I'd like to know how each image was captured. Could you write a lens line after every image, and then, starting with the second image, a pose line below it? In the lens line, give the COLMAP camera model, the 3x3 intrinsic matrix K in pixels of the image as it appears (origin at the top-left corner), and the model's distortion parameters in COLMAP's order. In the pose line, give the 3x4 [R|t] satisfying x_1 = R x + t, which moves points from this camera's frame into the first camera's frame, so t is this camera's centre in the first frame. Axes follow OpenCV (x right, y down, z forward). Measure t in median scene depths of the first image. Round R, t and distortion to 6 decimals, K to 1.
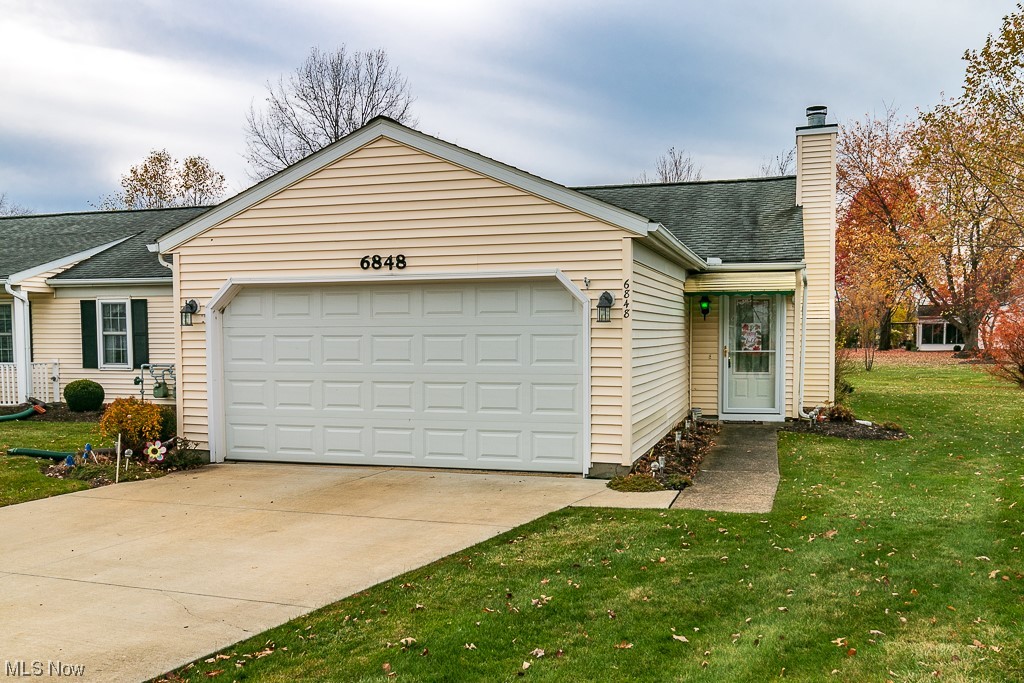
lens RADIAL K [[901.5, 0, 511.1], [0, 901.5, 370.0], [0, 0, 1]] dist [0.007399, 0.000362]
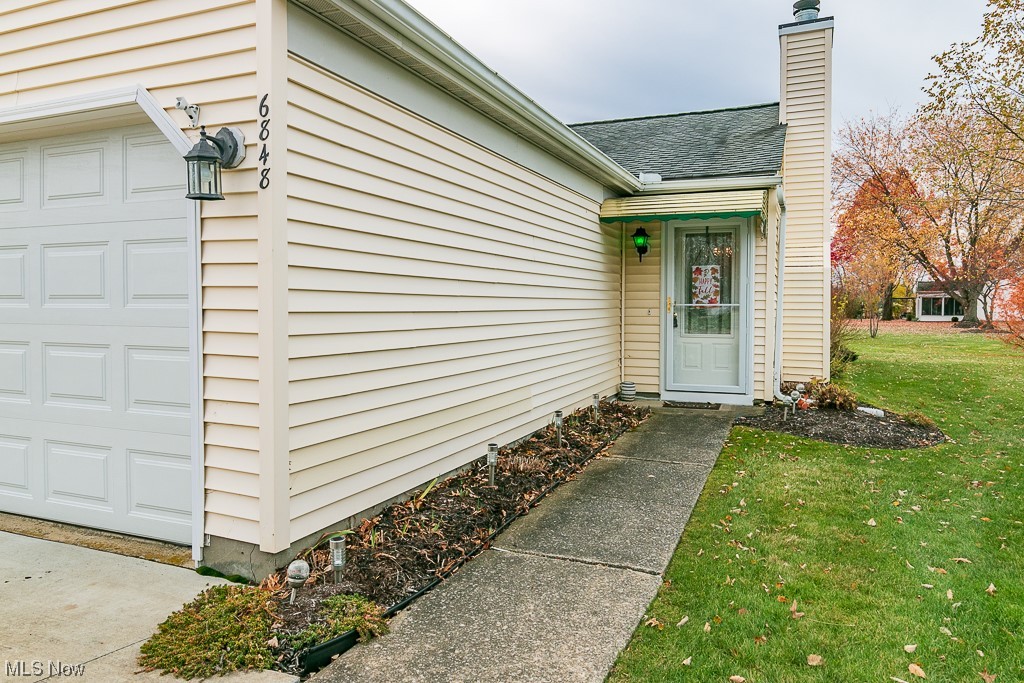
lens RADIAL K [[685.8, 0, 510.1], [0, 685.8, 307.9], [0, 0, 1]] dist [0.002548, 0.000334]
pose [[0.994060, 0.010783, -0.108296, 0.173683], [-0.014724, 0.999256, -0.035652, 0.003275], [0.107831, 0.037035, 0.993479, 0.450005]]
